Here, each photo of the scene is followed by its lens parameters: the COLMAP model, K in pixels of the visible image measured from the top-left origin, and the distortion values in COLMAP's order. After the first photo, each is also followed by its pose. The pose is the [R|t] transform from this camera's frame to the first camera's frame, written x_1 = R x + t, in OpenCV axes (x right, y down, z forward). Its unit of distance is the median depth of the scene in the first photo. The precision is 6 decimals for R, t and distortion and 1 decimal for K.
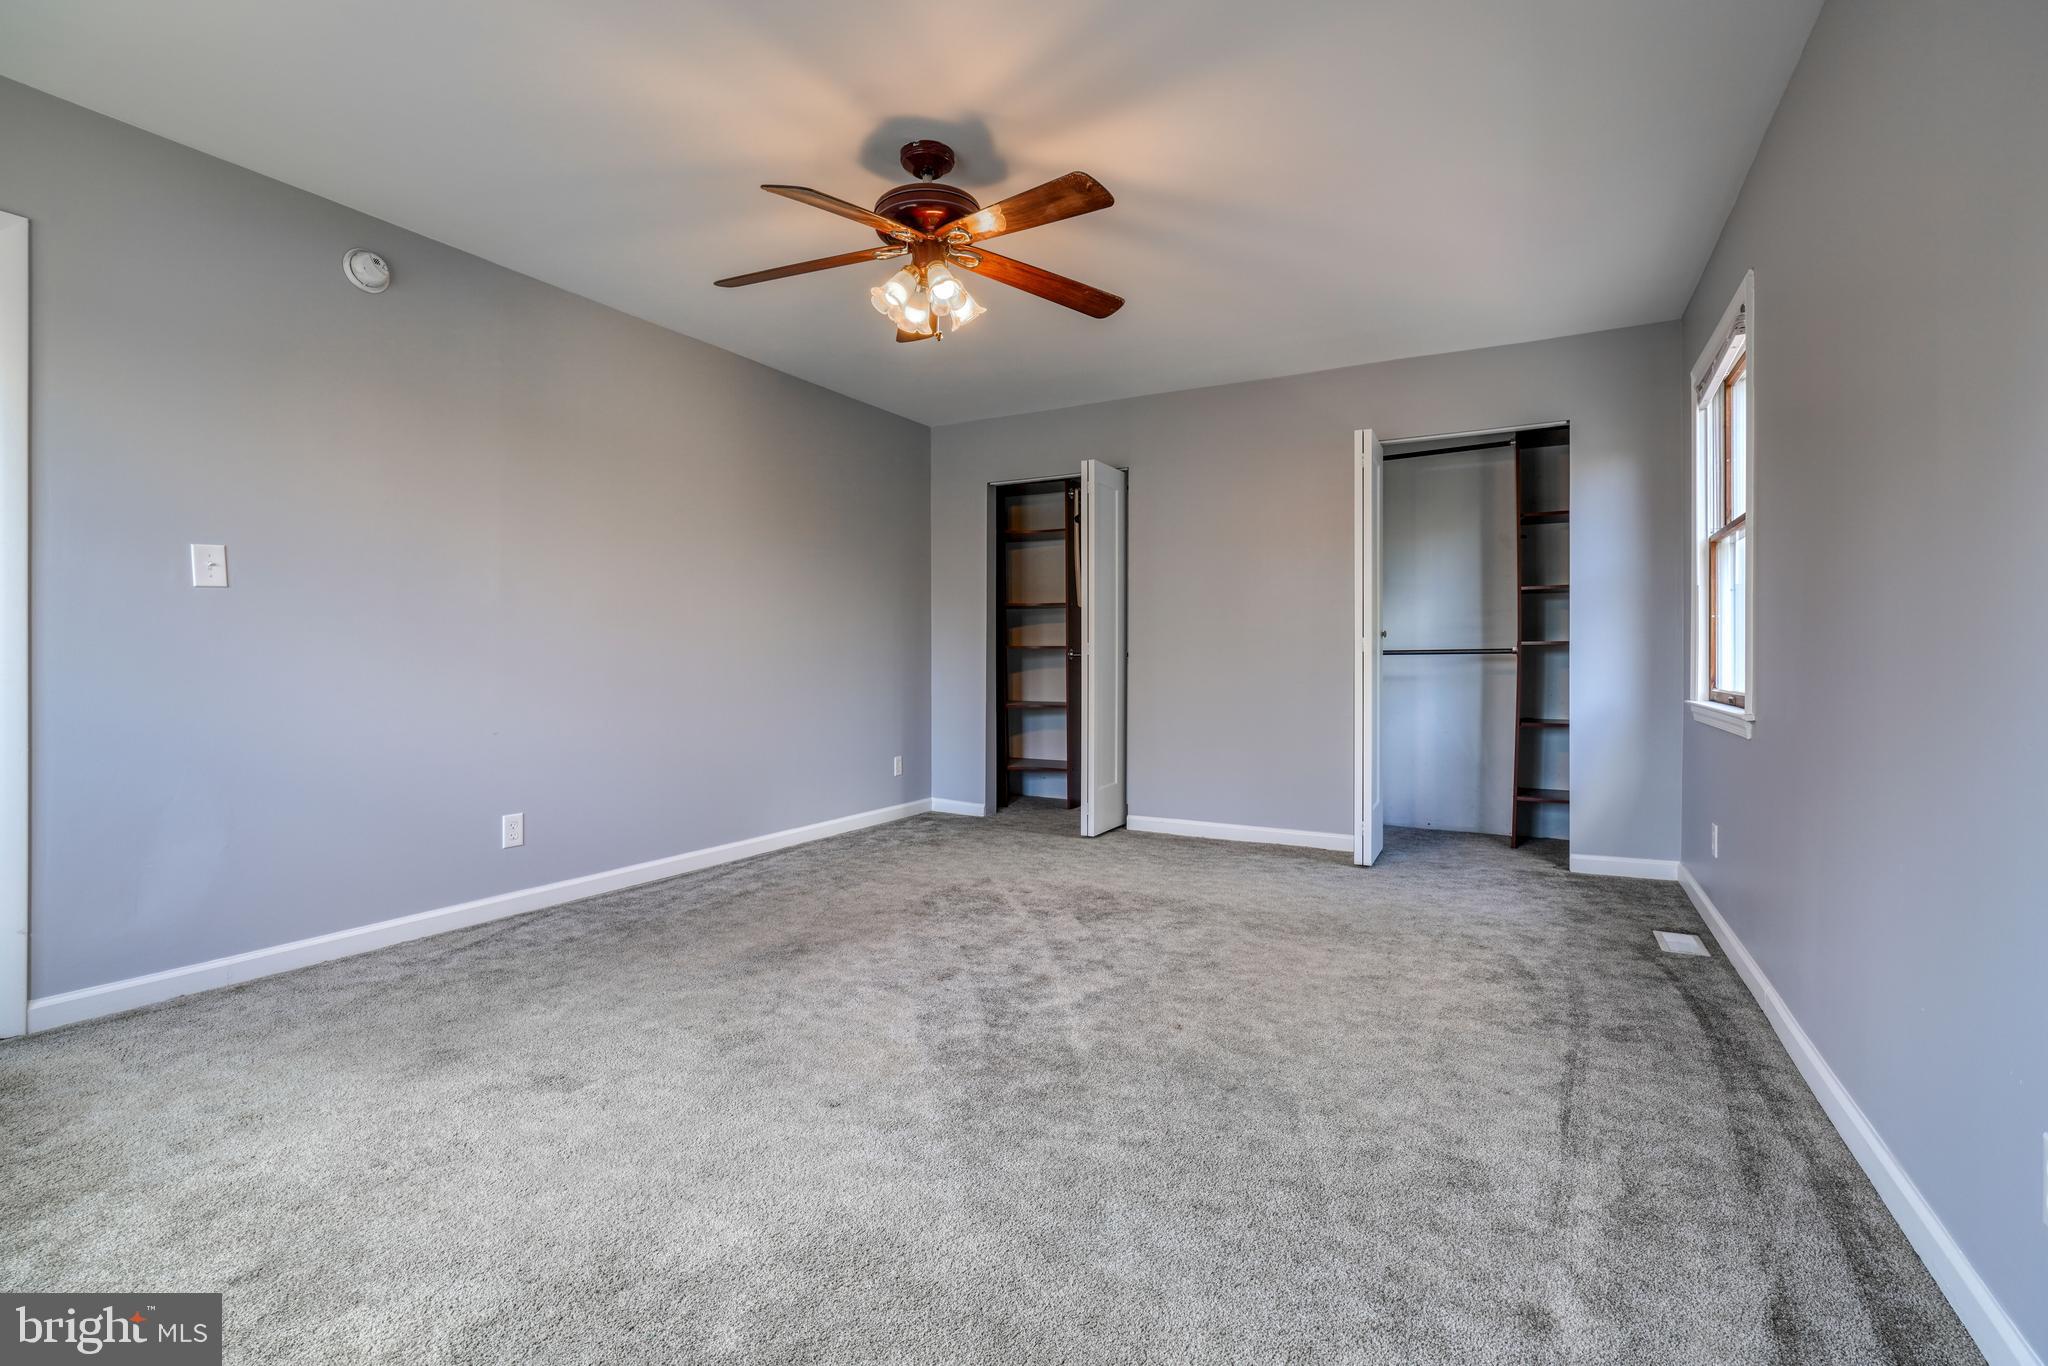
lens RADIAL K [[920.6, 0, 1012.5], [0, 920.6, 678.9], [0, 0, 1]] dist [-0.014799, 0.008145]
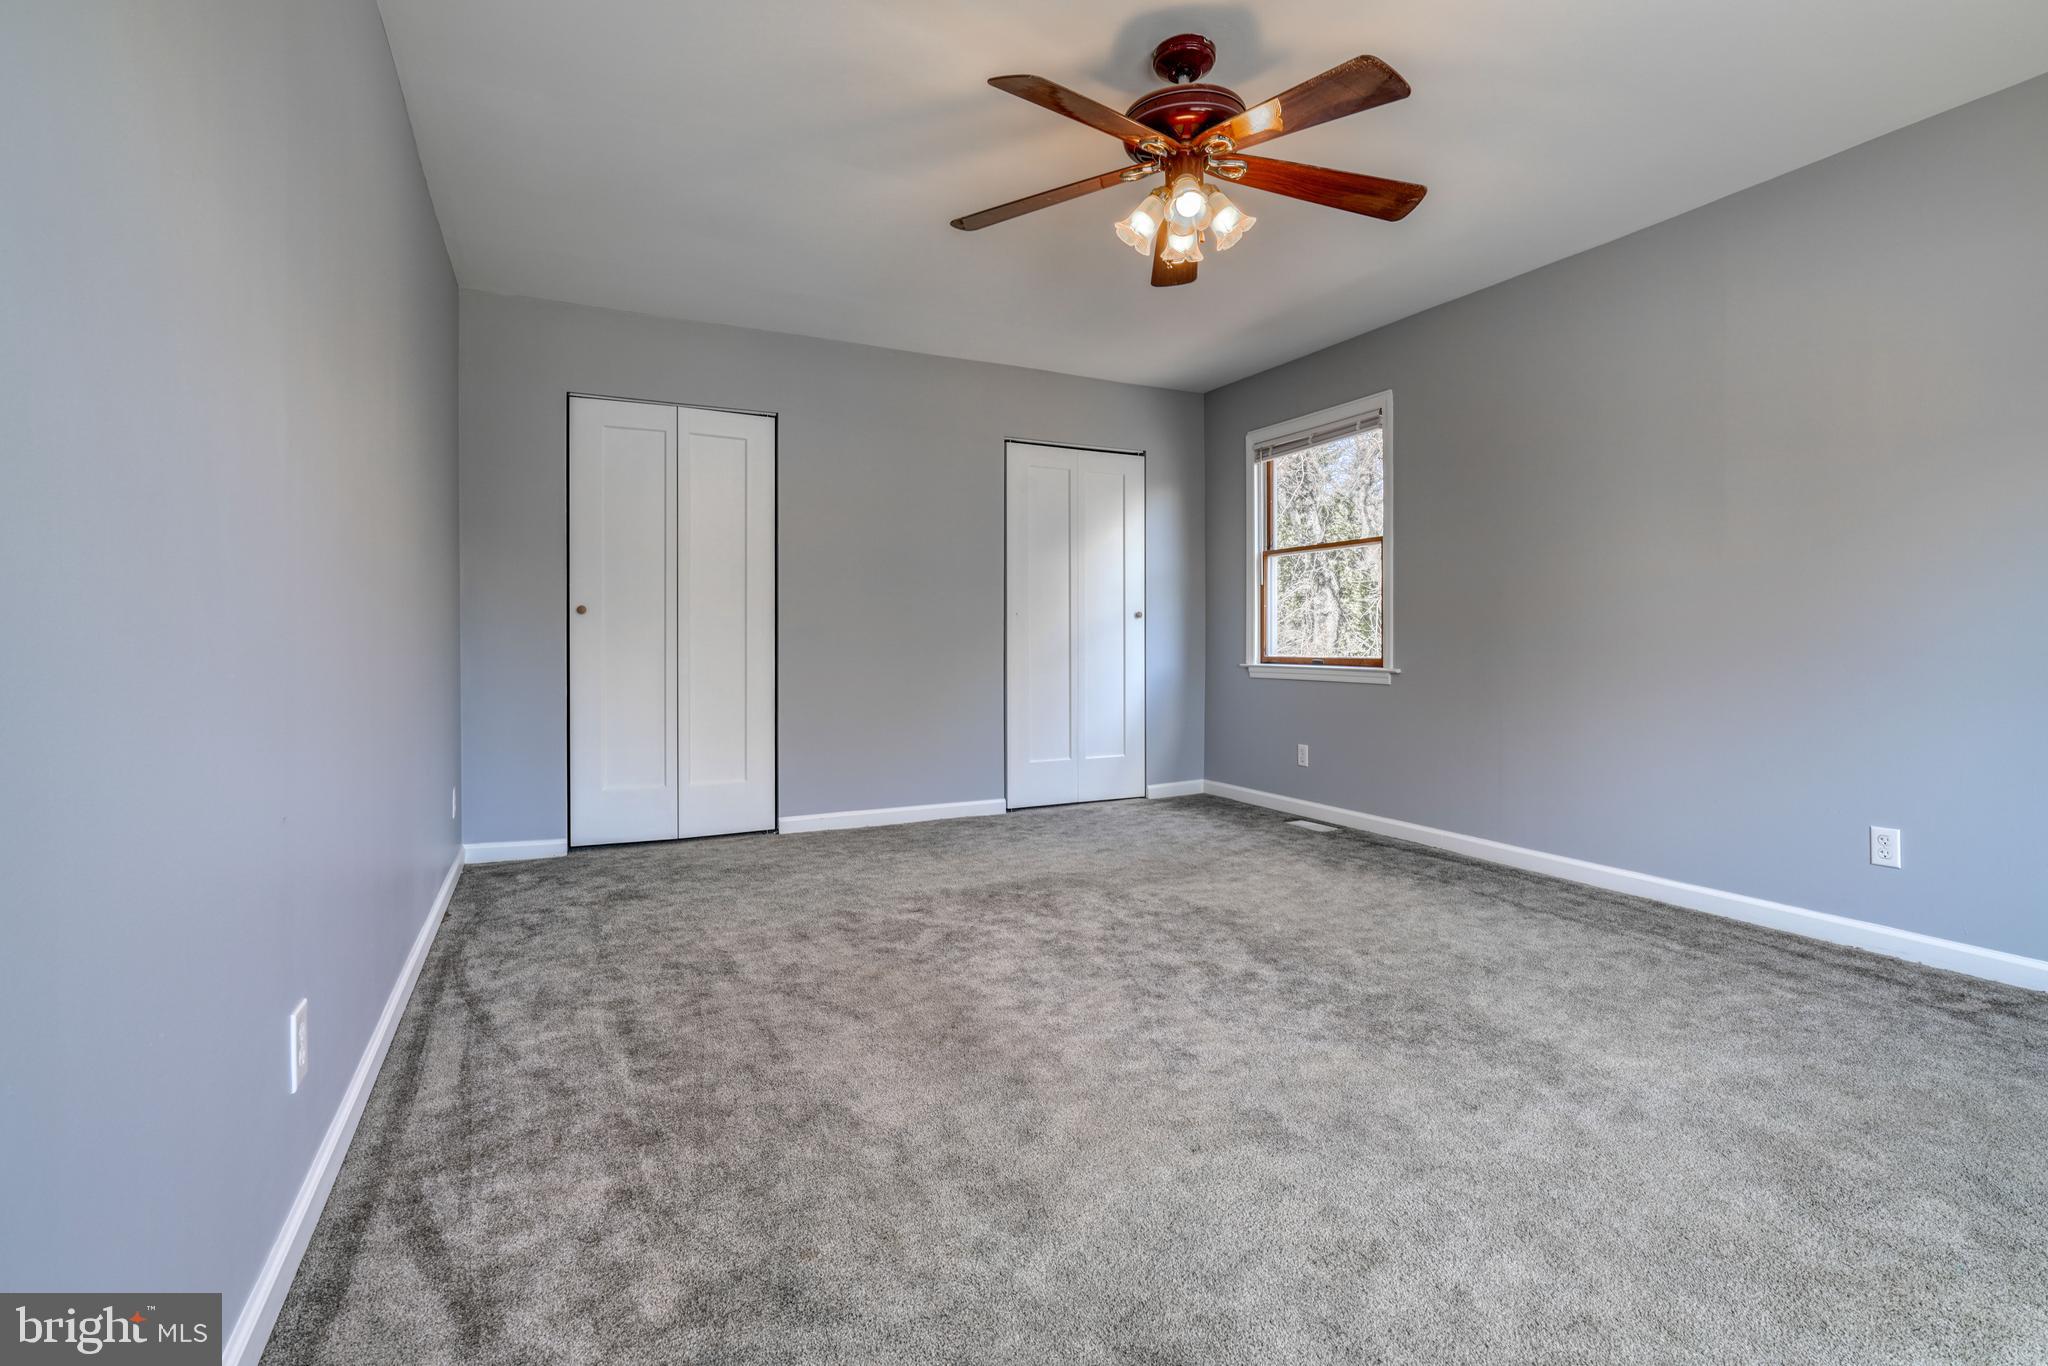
lens RADIAL K [[946.3, 0, 1023.8], [0, 946.3, 651.3], [0, 0, 1]] dist [-0.016607, 0.009463]
pose [[0.549688, -0.011401, 0.835292, -0.838100], [0.016565, 0.999859, 0.002746, -0.006019], [-0.835206, 0.012327, 0.549799, 0.575658]]
